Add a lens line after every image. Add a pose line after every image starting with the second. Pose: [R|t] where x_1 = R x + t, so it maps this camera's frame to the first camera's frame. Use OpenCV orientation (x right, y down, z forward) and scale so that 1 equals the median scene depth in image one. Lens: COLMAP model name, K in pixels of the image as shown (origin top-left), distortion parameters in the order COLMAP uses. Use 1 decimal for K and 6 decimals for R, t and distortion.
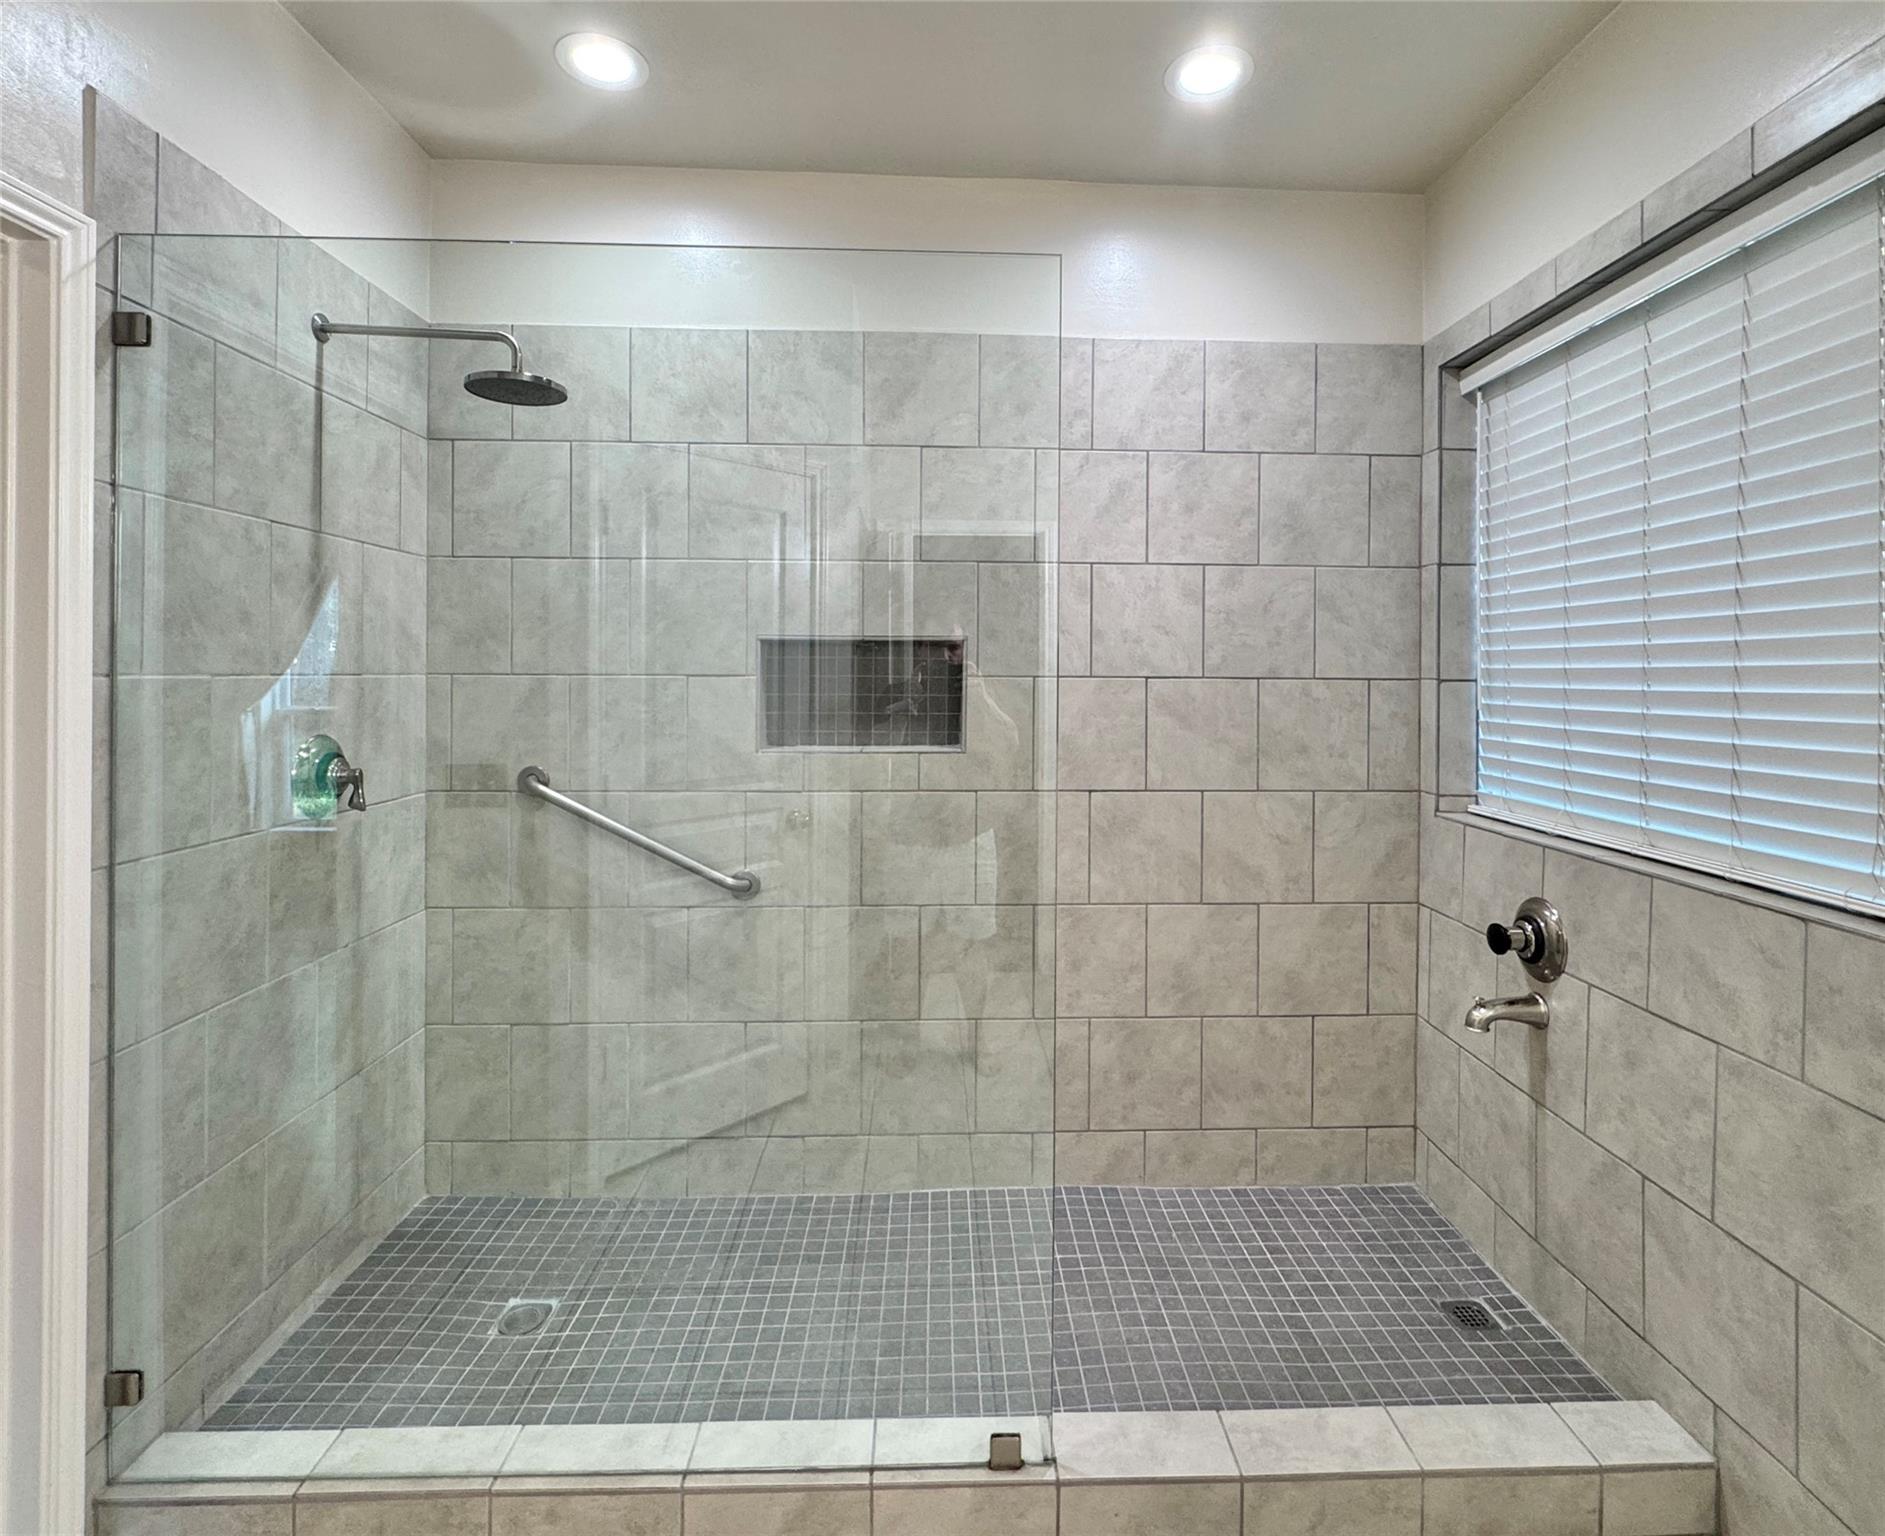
lens RADIAL K [[961.6, 0, 950.7], [0, 961.6, 673.3], [0, 0, 1]] dist [-0.000379, -0.000093]
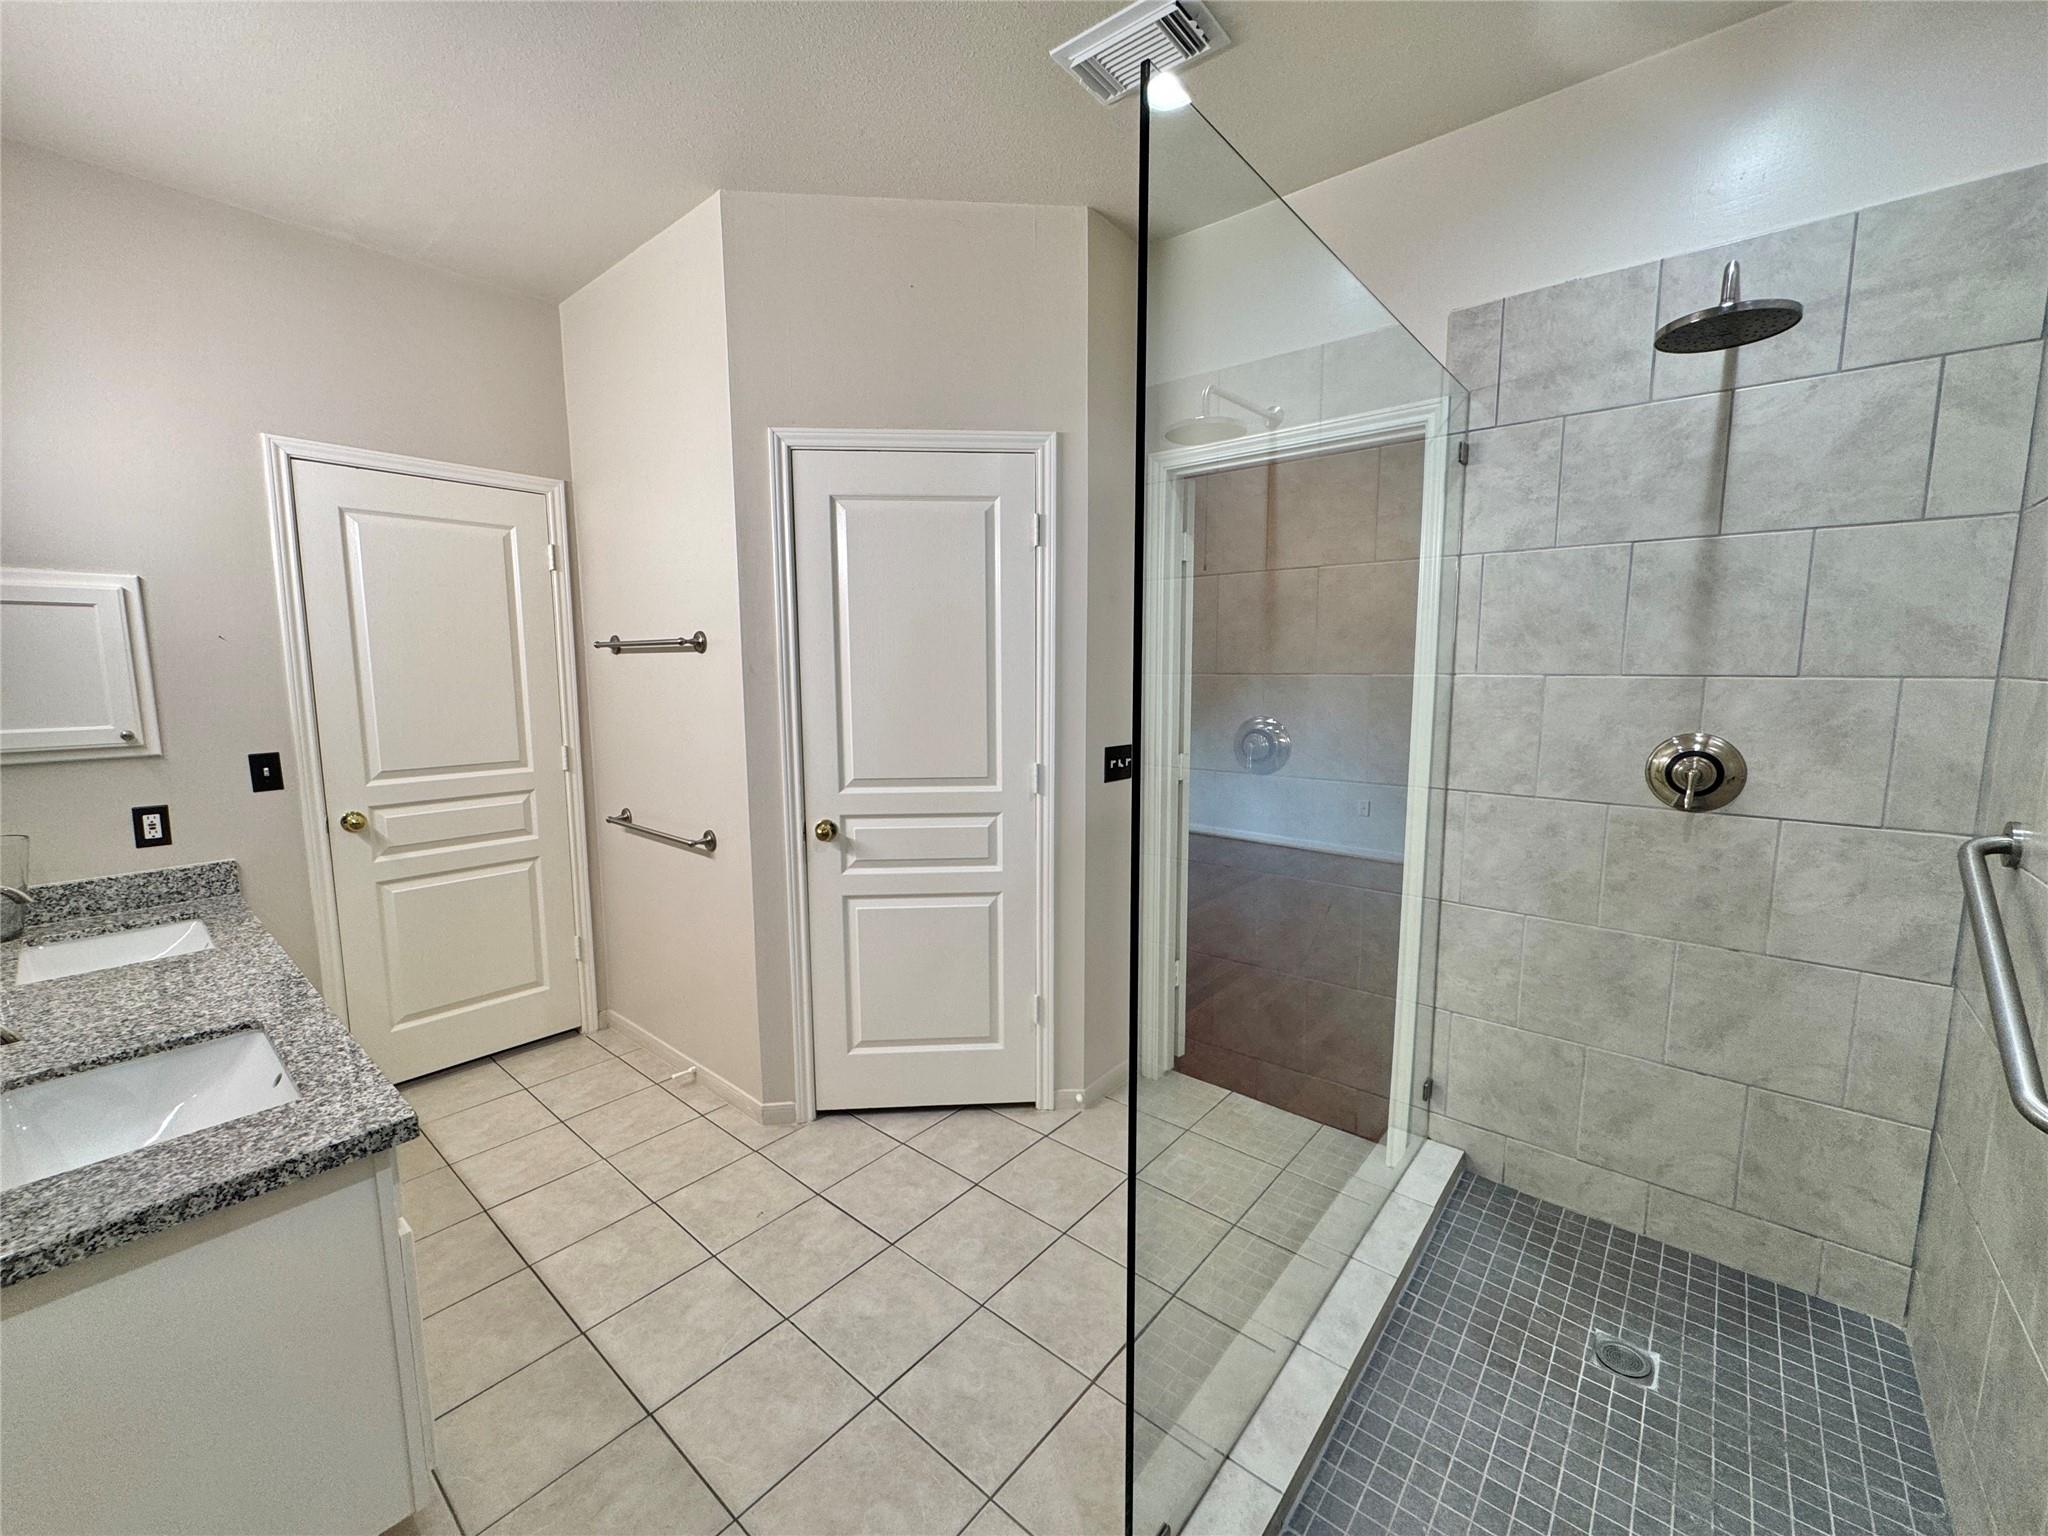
lens RADIAL K [[822.0, 0, 1021.3], [0, 822.0, 765.9], [0, 0, 1]] dist [-0.003329, -0.000397]
pose [[-0.670610, 0.088276, -0.736539, 0.512572], [-0.000921, 0.992794, 0.119828, -0.007472], [0.741810, 0.081037, -0.665696, 1.077436]]
